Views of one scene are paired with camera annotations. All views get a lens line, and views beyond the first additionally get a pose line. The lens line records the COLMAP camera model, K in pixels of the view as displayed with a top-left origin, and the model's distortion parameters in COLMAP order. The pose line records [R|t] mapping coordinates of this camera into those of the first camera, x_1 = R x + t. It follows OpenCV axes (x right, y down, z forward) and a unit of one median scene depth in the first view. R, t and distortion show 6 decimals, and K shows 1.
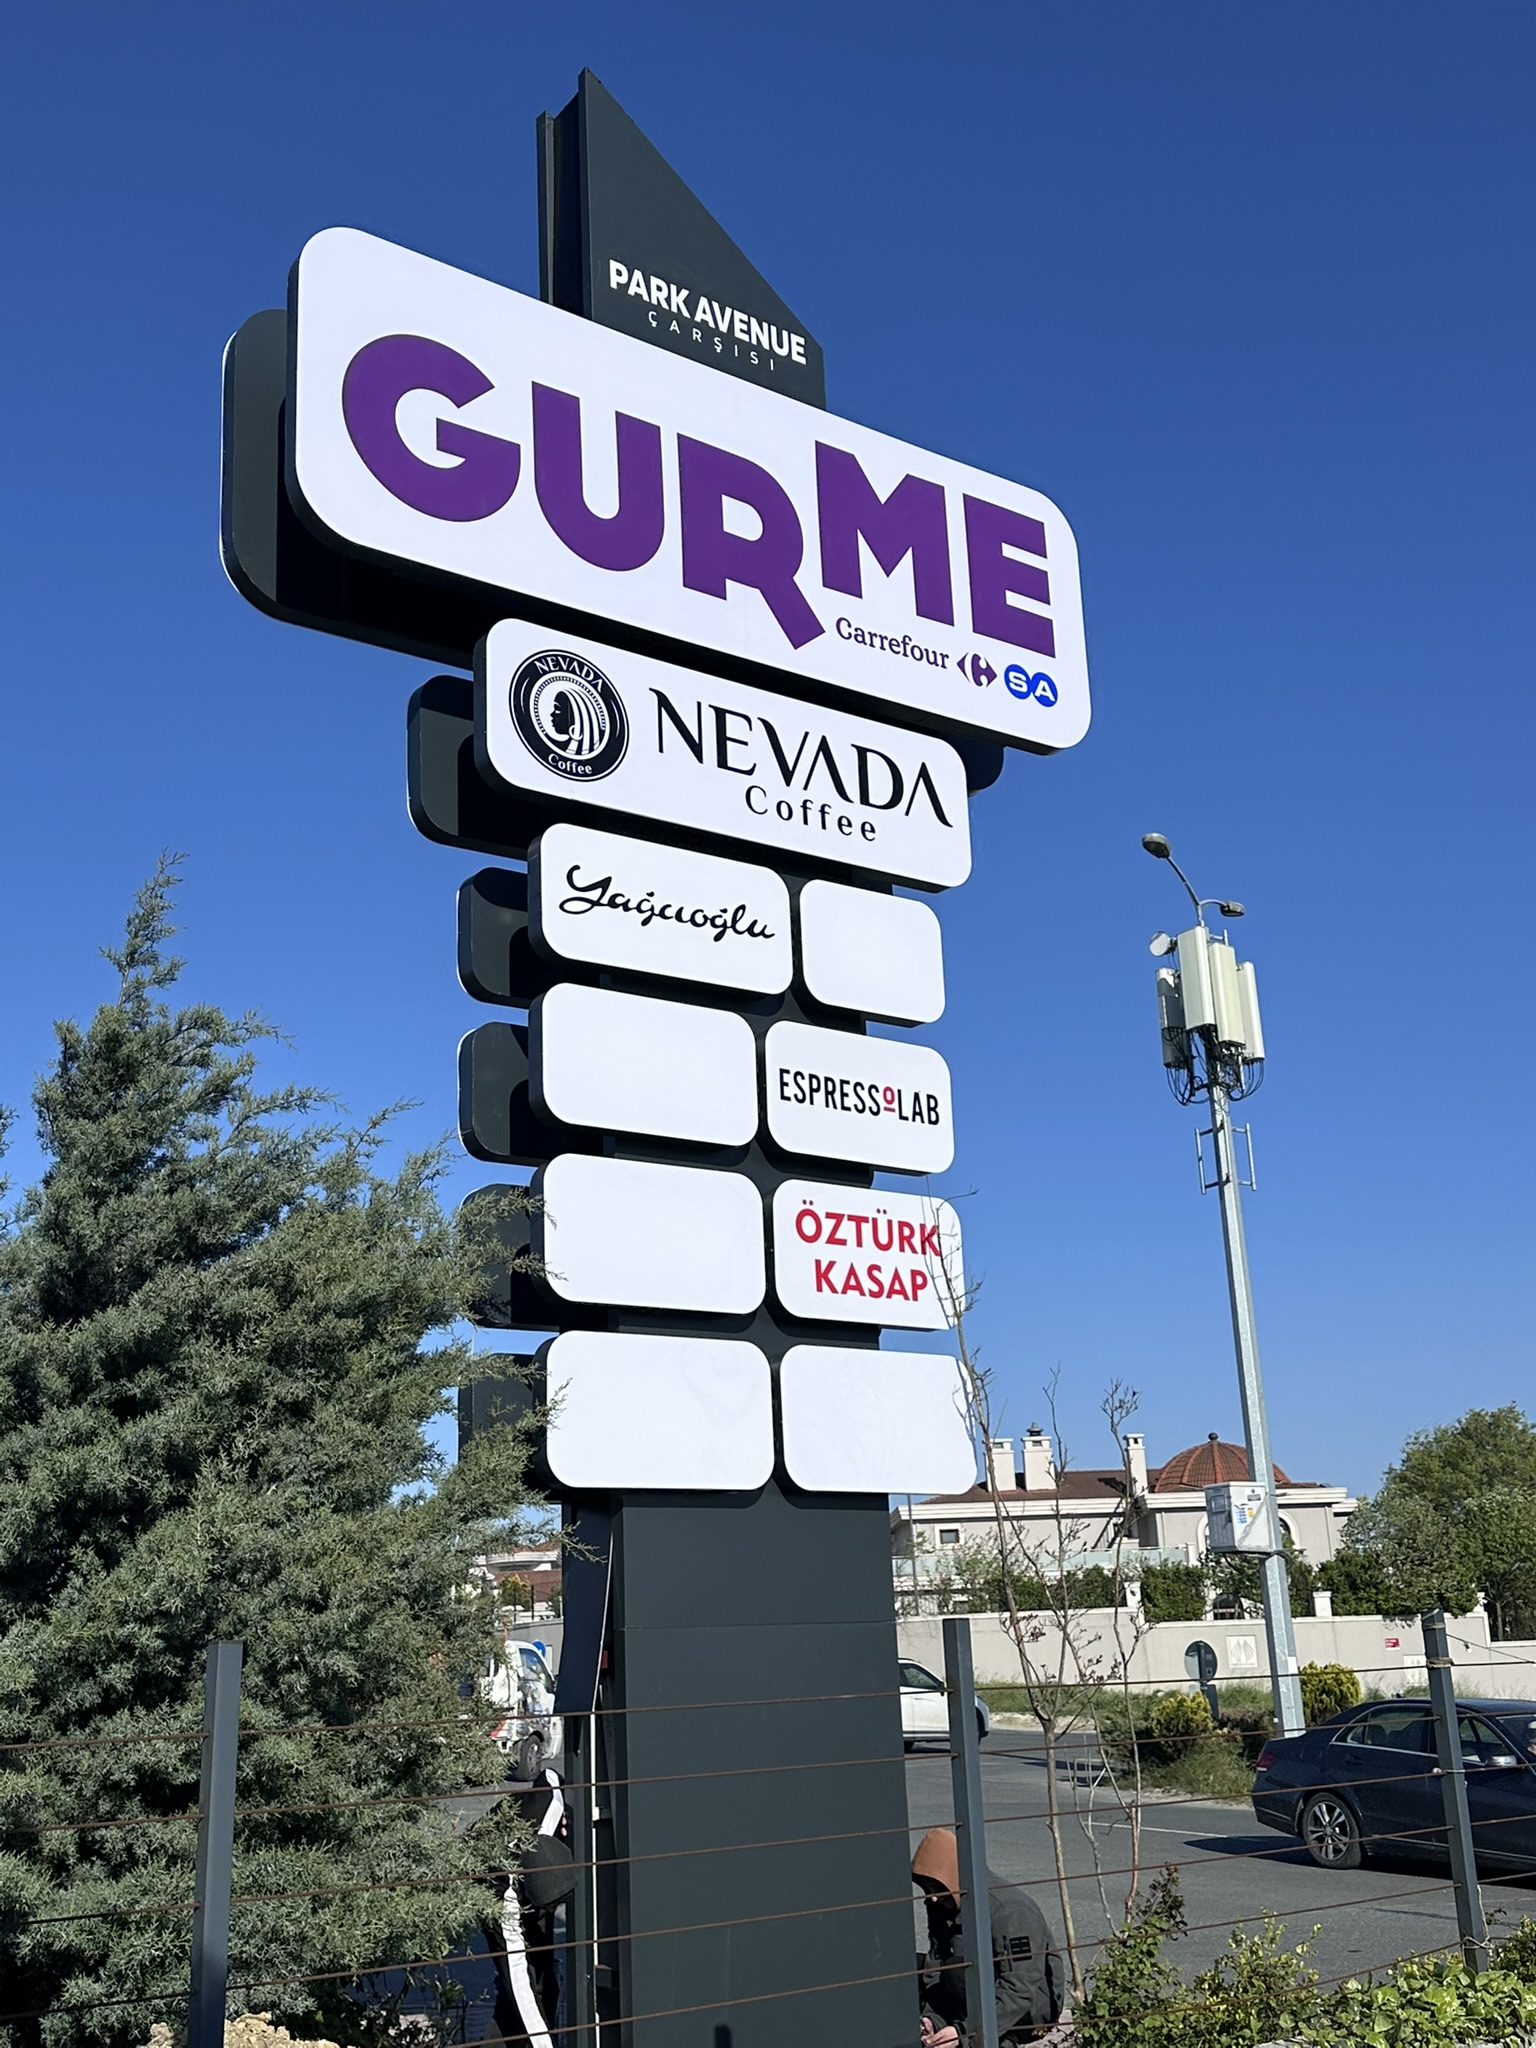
lens RADIAL K [[2199.8, 0, 768.0], [0, 2199.8, 1024.0], [0, 0, 1]] dist [0.149123, 0.007150]
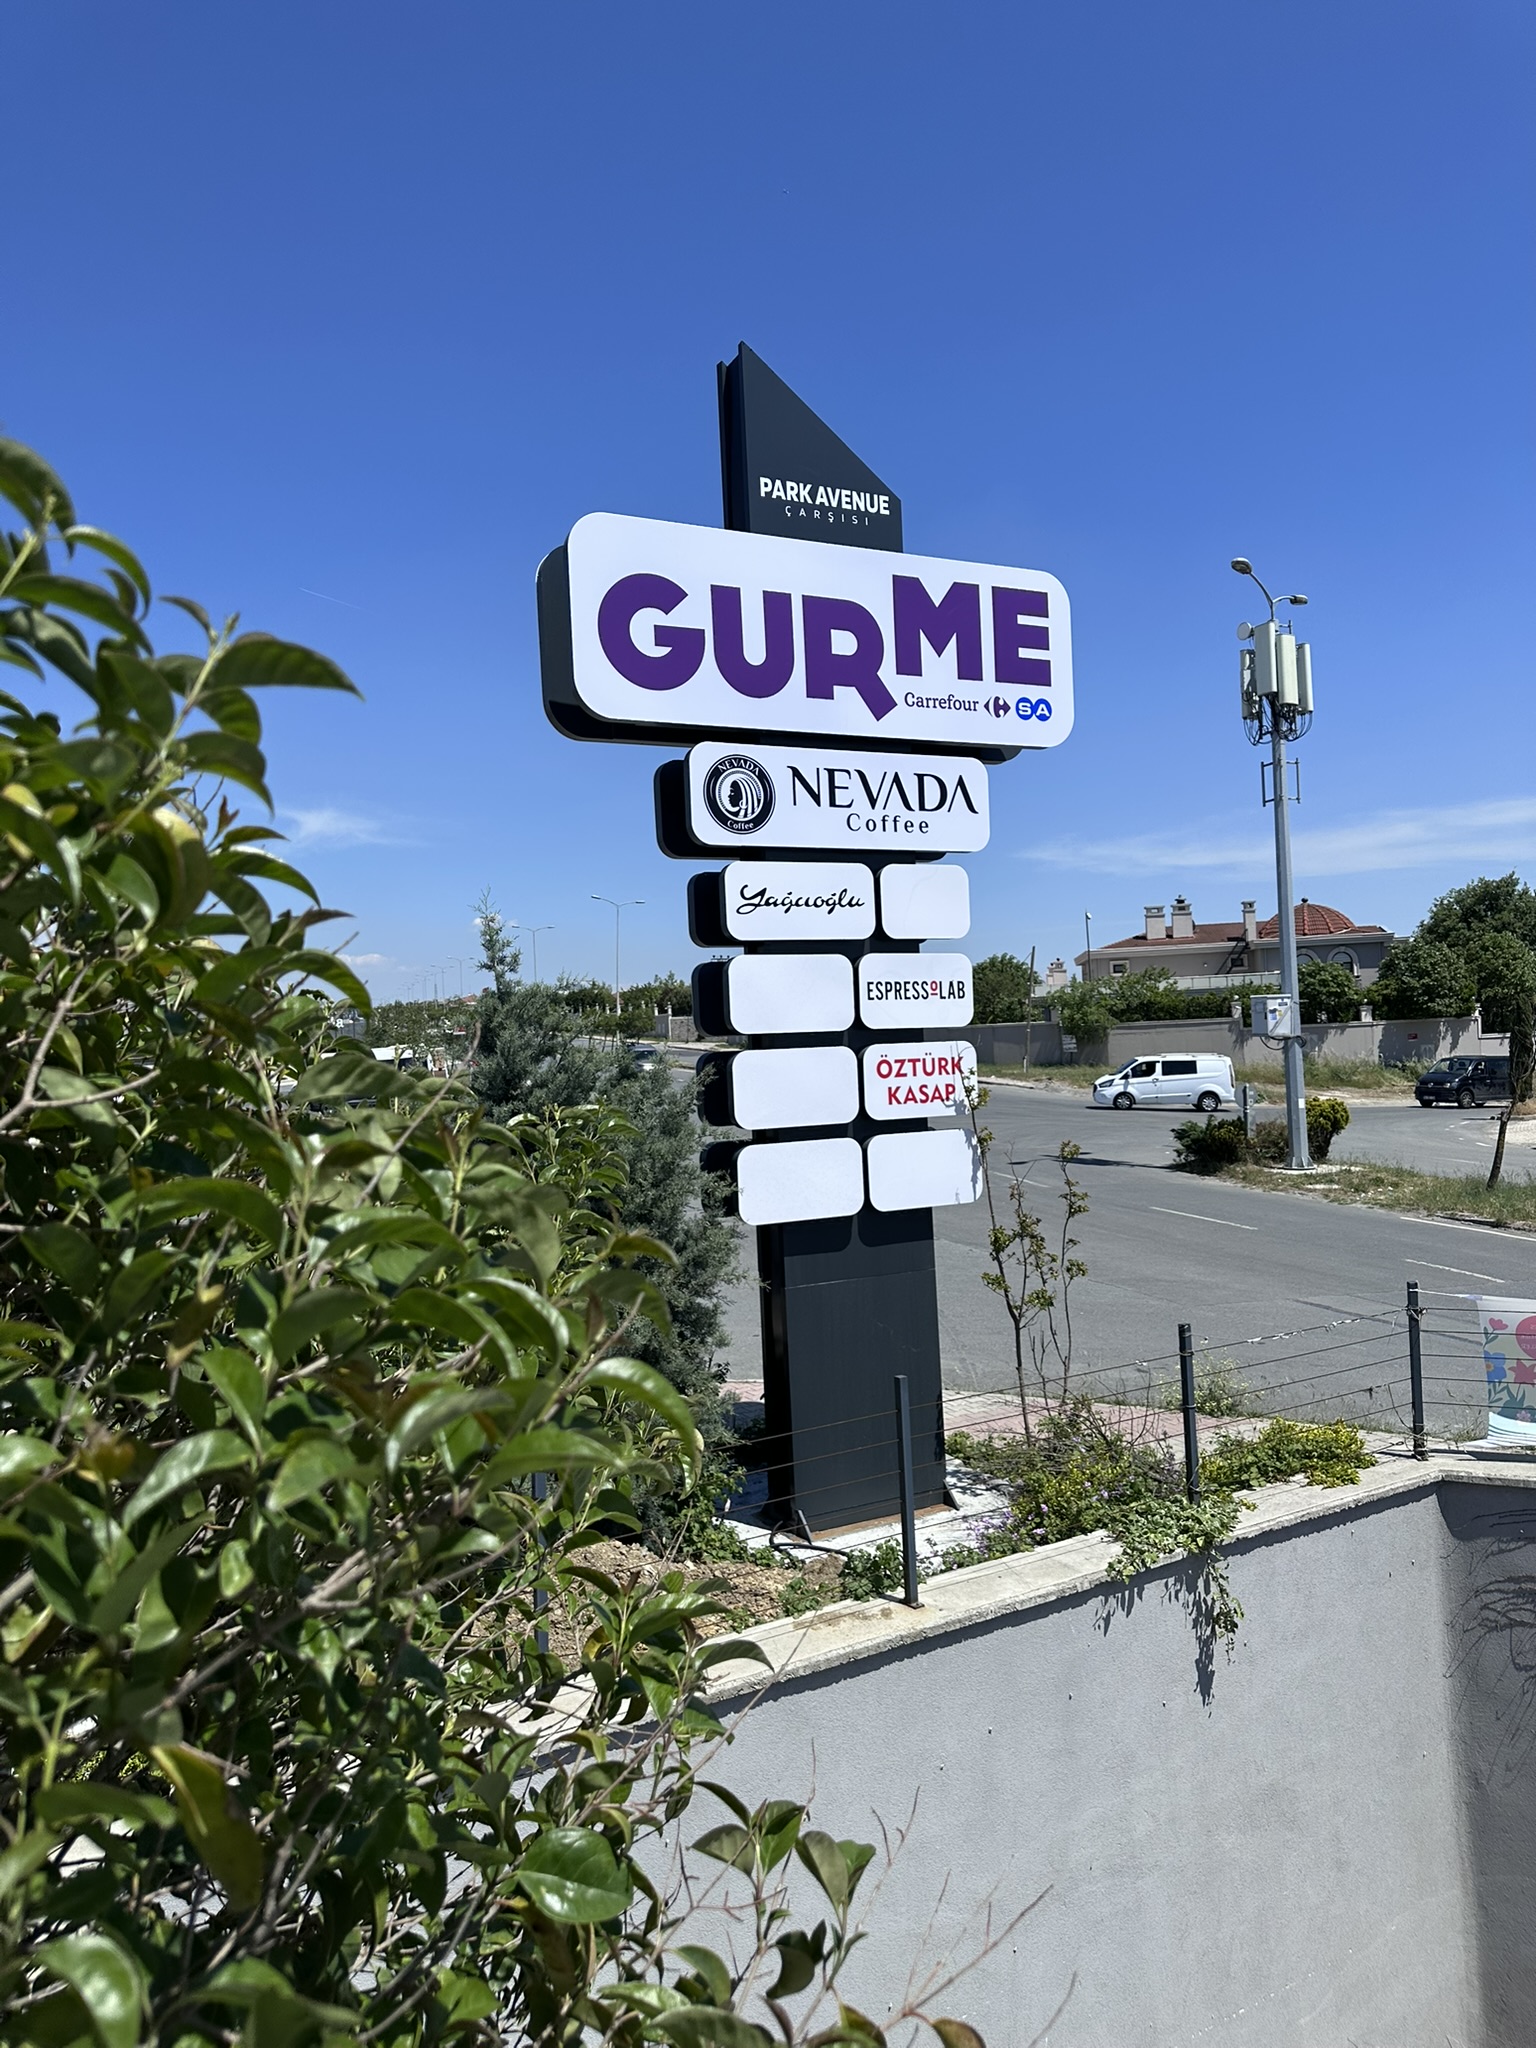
lens RADIAL K [[1421.1, 0, 783.6], [0, 1421.1, 1013.4], [0, 0, 1]] dist [0.202445, -0.358773]
pose [[0.986149, -0.005351, -0.165778, 0.126890], [0.051234, 0.960430, 0.273770, -0.269671], [0.157754, -0.278471, 0.947400, -0.115745]]
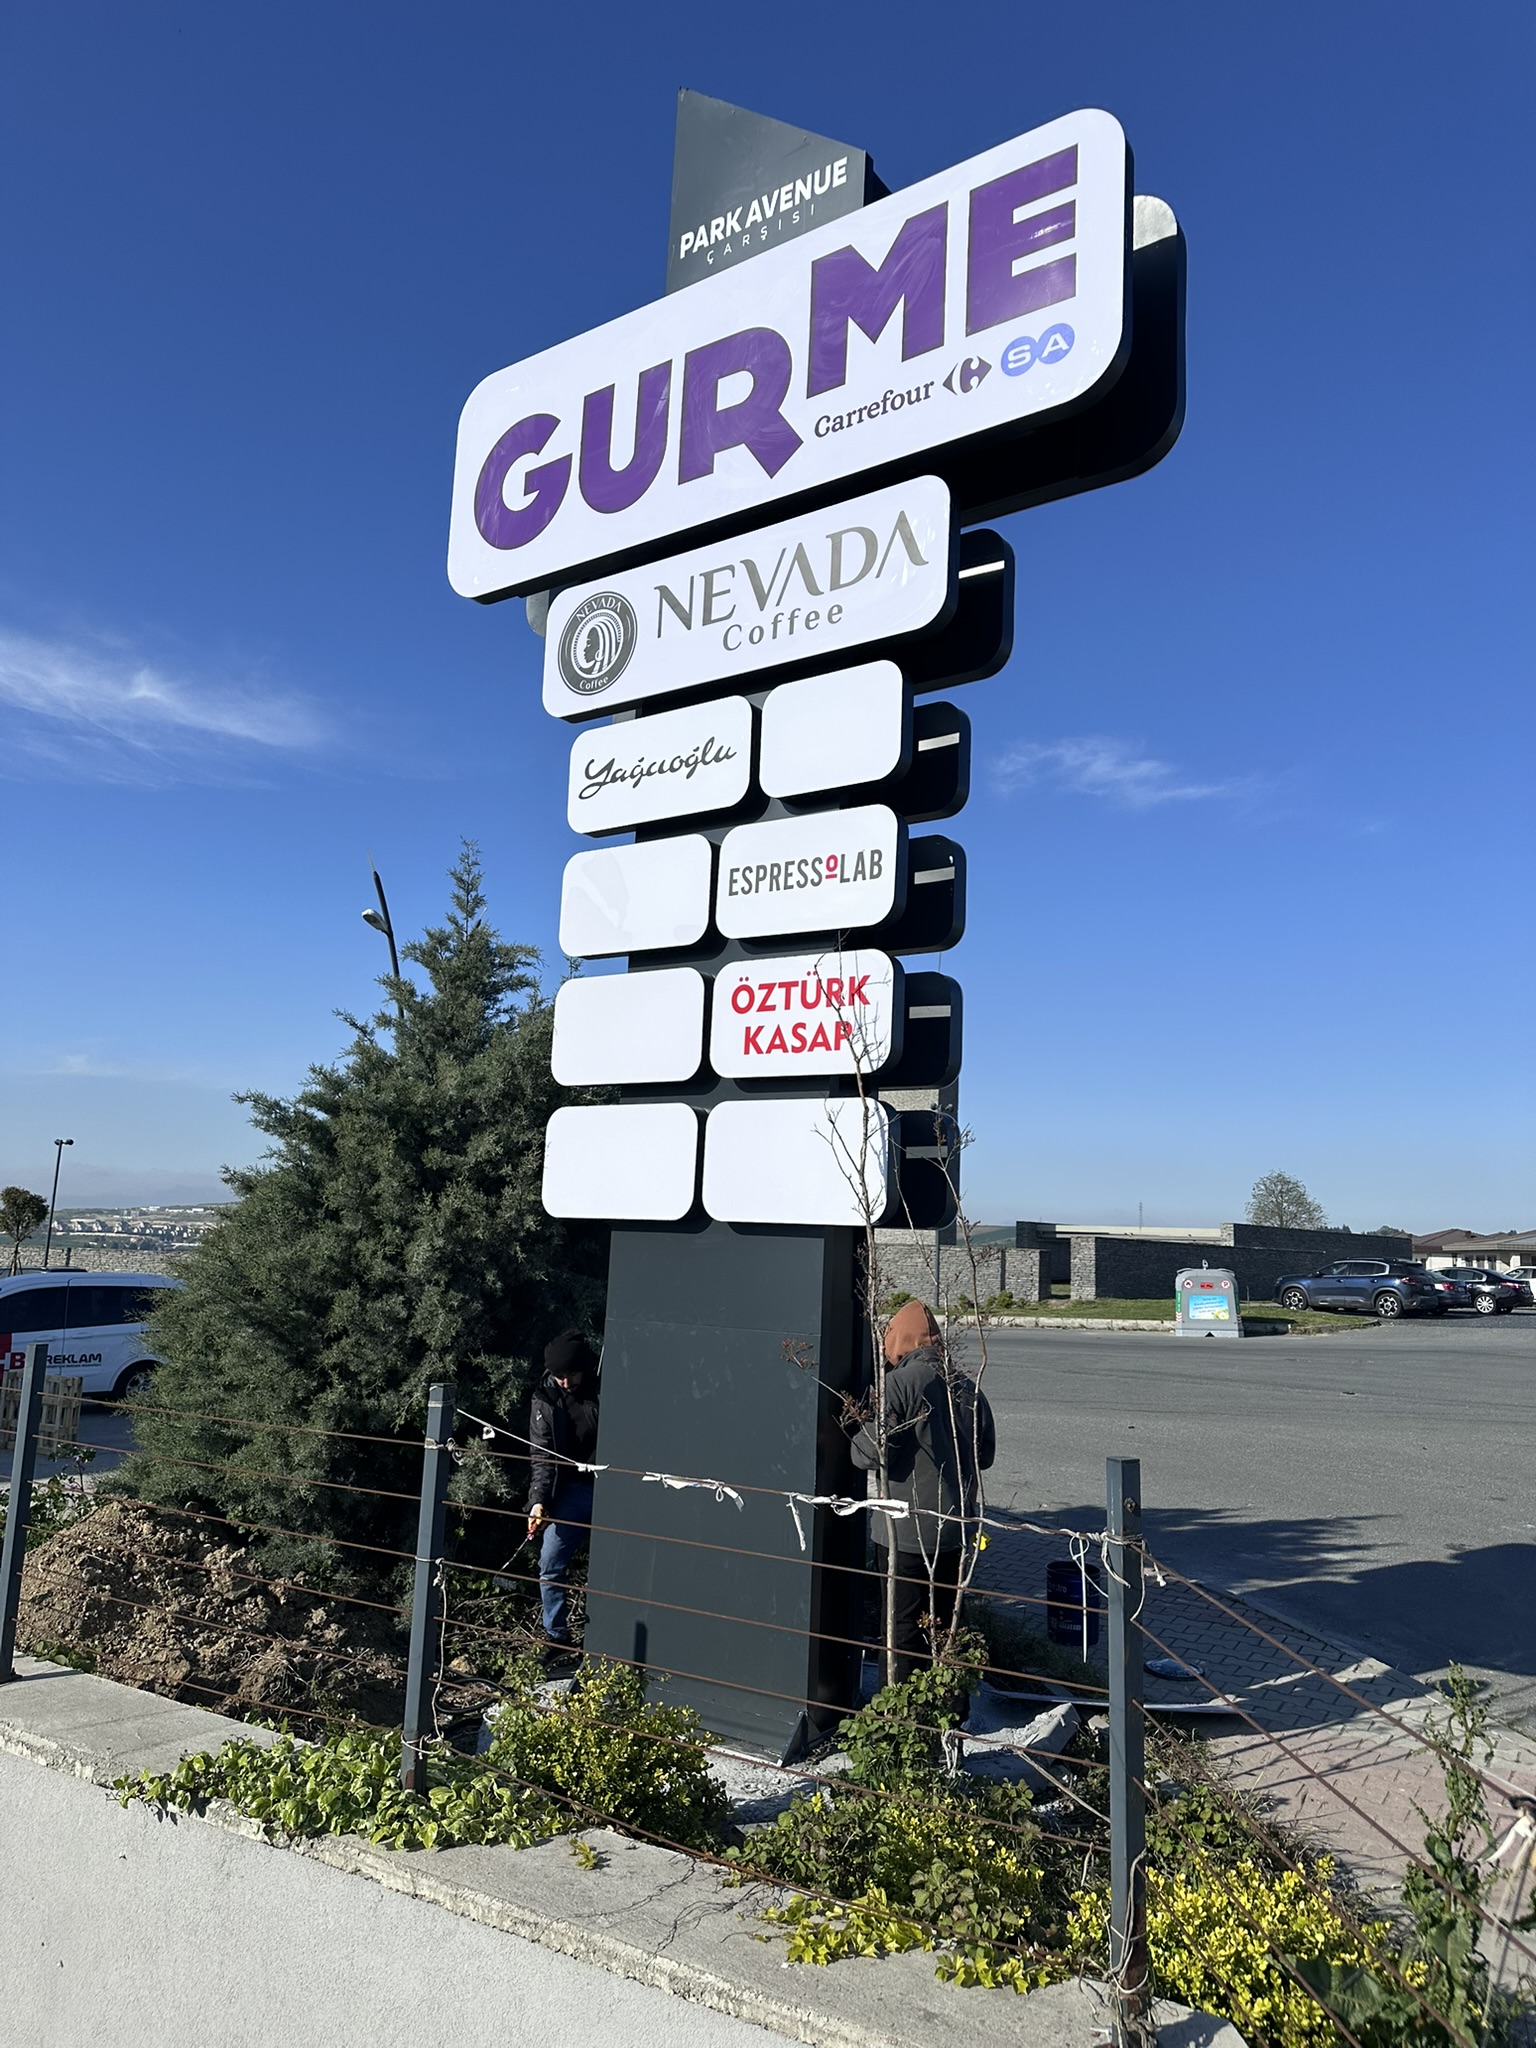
lens RADIAL K [[1367.6, 0, 797.4], [0, 1367.6, 1051.2], [0, 0, 1]] dist [0.126022, -0.192377]
pose [[0.337530, -0.075687, -0.938267, 0.681301], [0.222083, 0.975027, 0.001239, 0.119178], [0.914742, -0.208791, 0.345910, 0.738698]]
